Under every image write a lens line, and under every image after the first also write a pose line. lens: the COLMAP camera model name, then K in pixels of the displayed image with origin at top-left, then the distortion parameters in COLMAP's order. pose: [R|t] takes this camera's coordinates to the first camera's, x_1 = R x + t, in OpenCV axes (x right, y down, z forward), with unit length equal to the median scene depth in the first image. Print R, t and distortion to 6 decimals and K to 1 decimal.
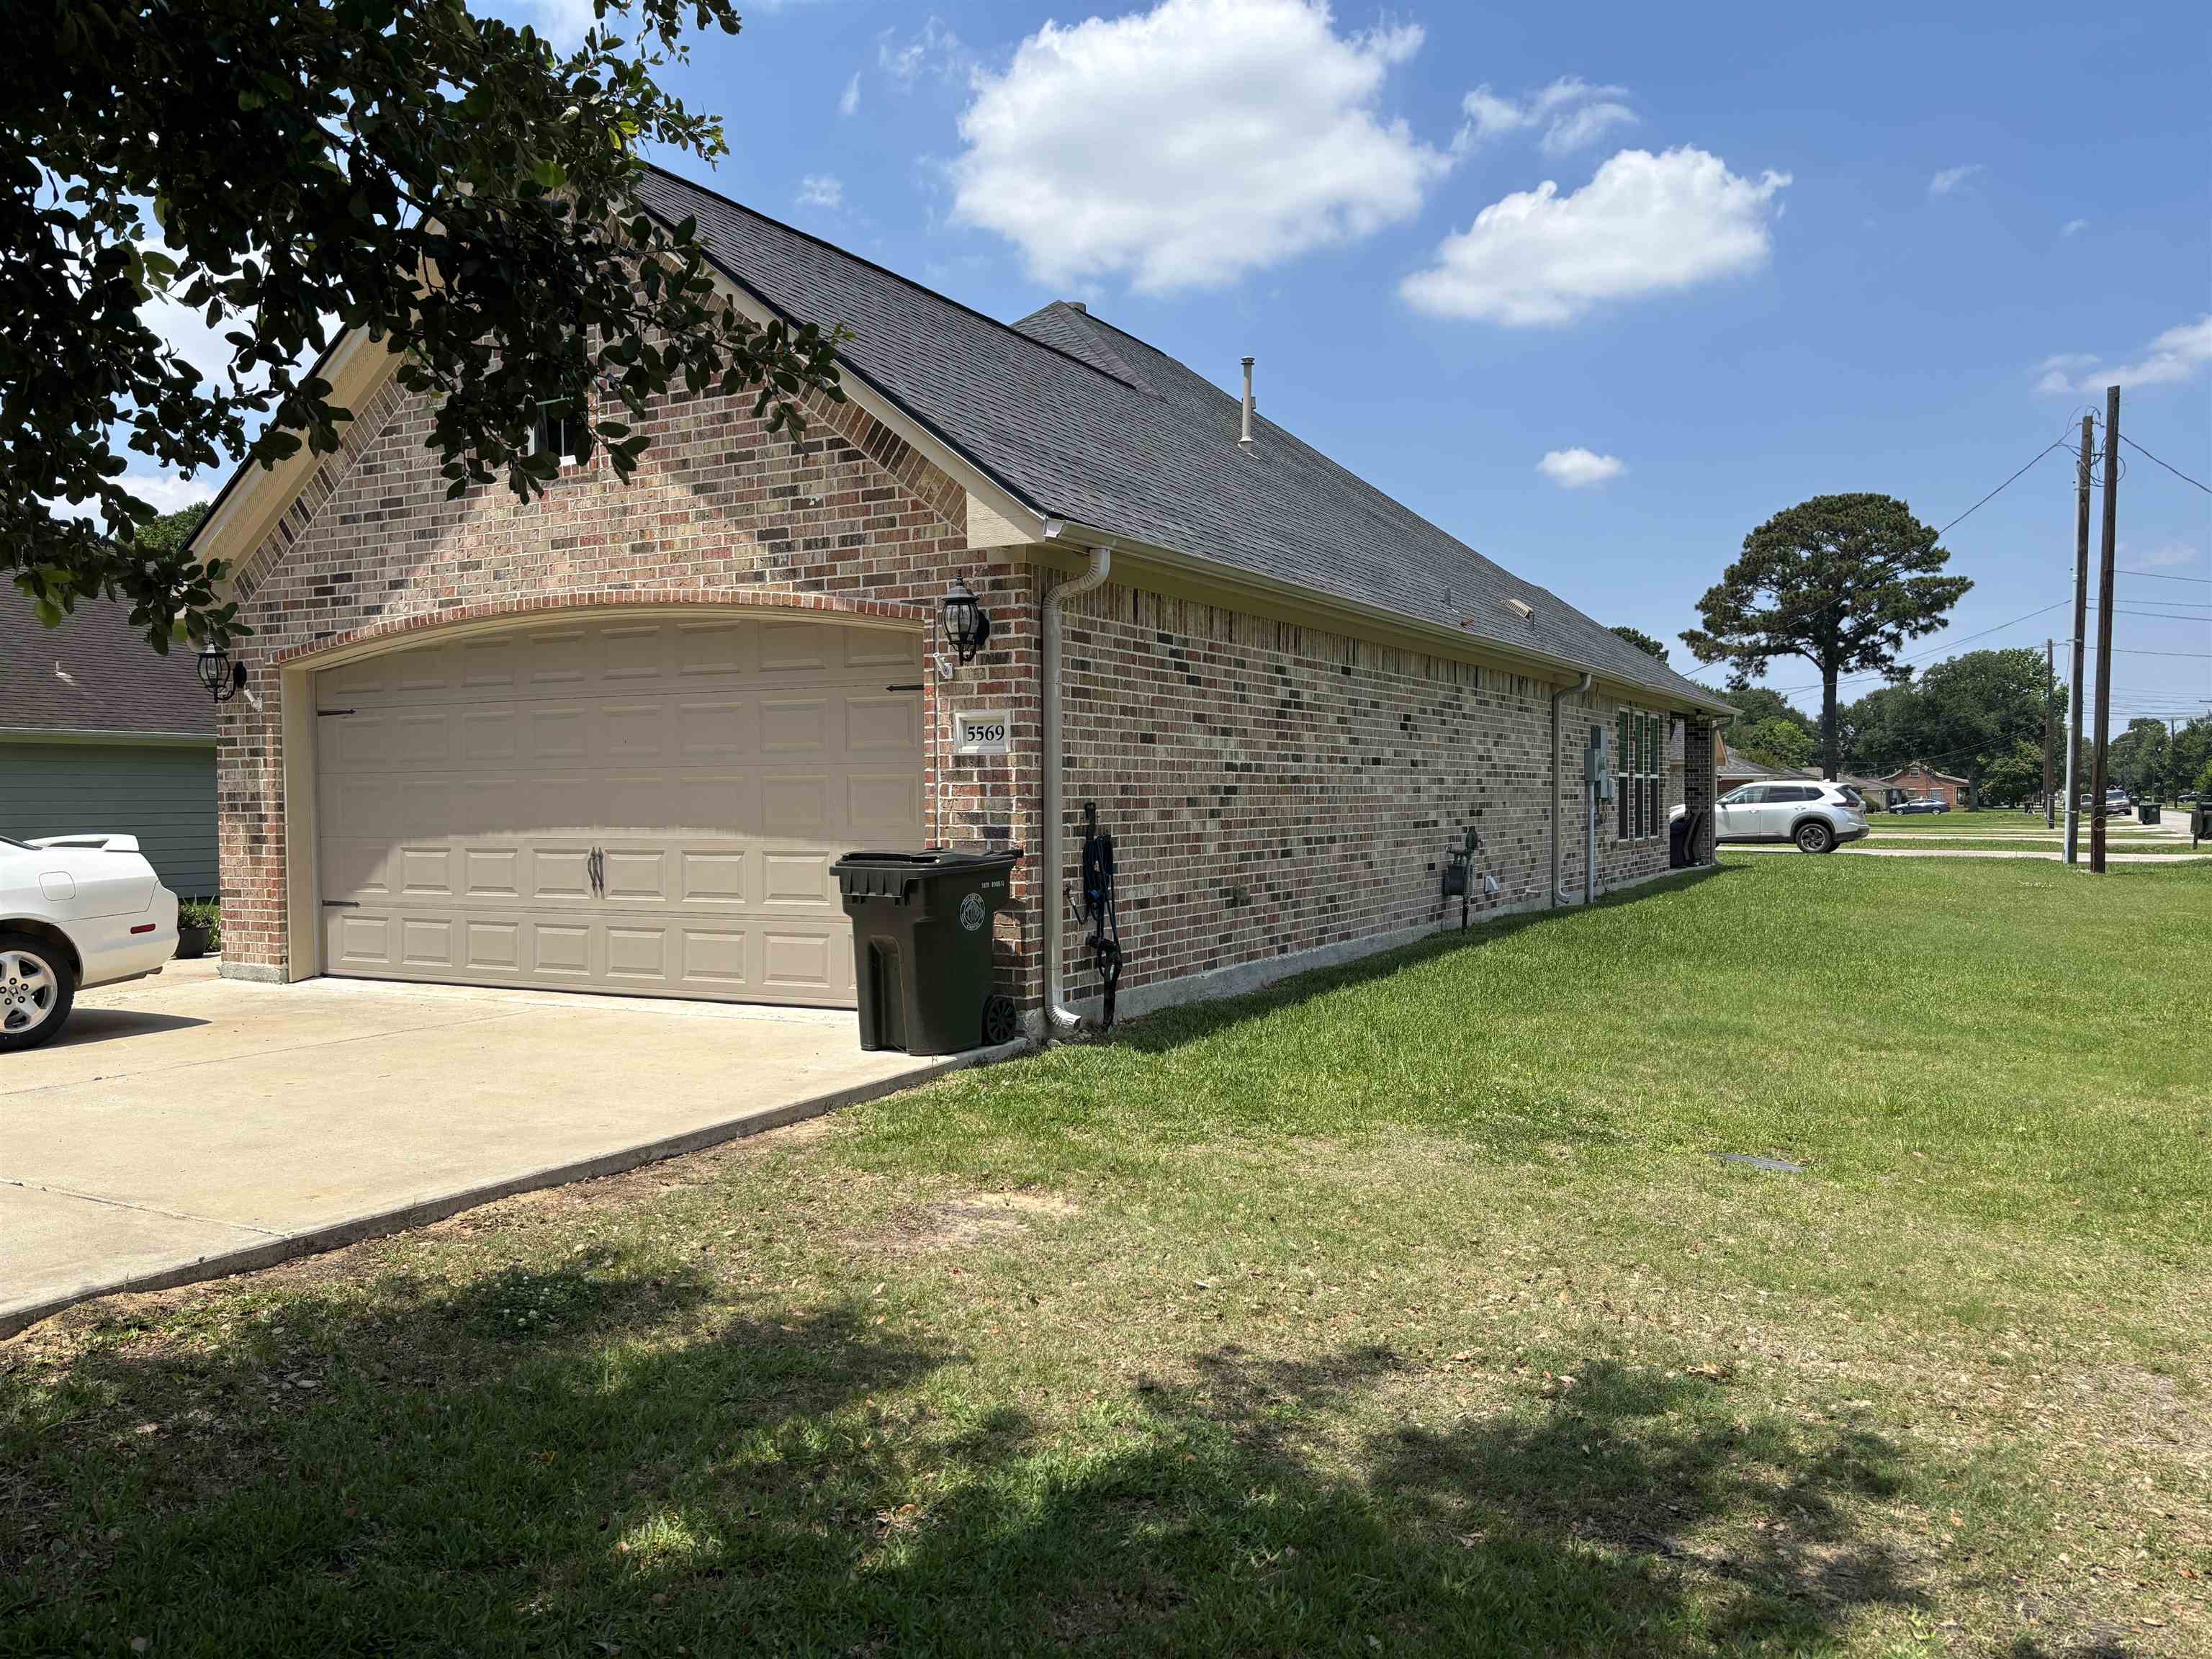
lens RADIAL K [[1674.6, 0, 1103.0], [0, 1674.6, 828.7], [0, 0, 1]] dist [0.061449, -0.060746]
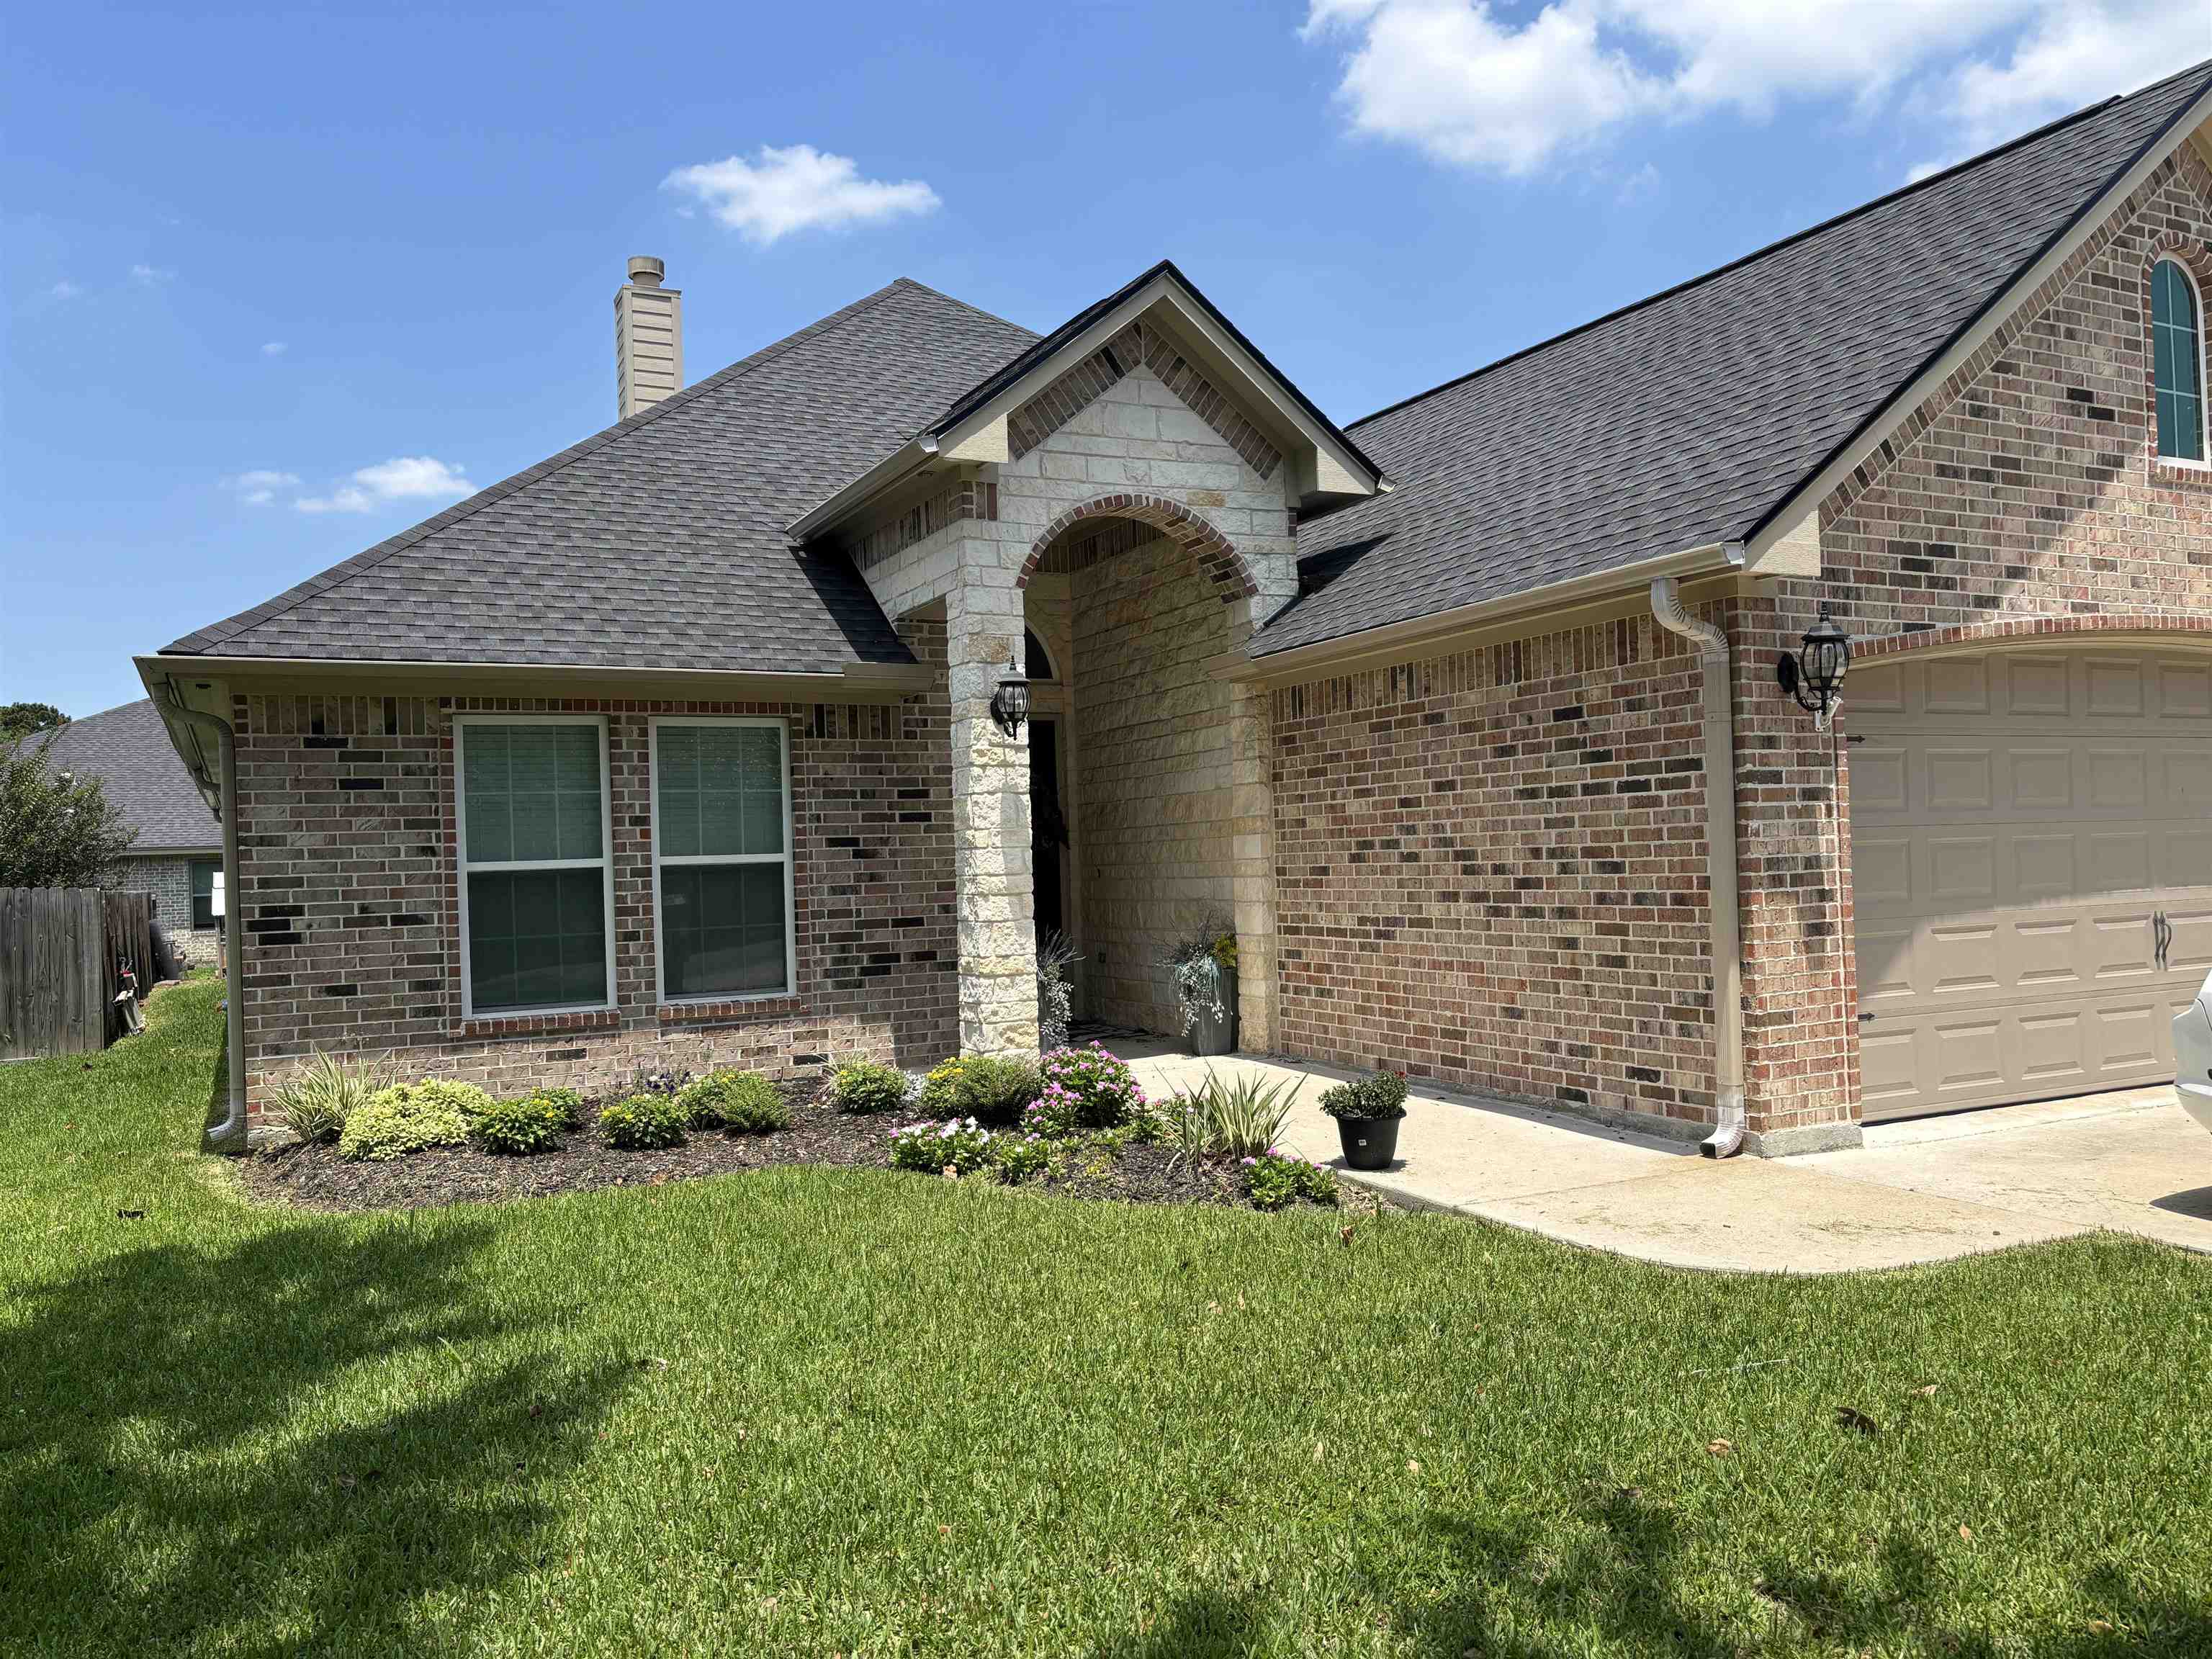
lens RADIAL K [[1674.6, 0, 1105.5], [0, 1674.6, 837.0], [0, 0, 1]] dist [0.061449, -0.060746]
pose [[0.551523, 0.002717, 0.834155, -1.256060], [0.042538, 0.998602, -0.031378, -0.021243], [-0.833074, 0.052789, 0.550636, 0.922254]]
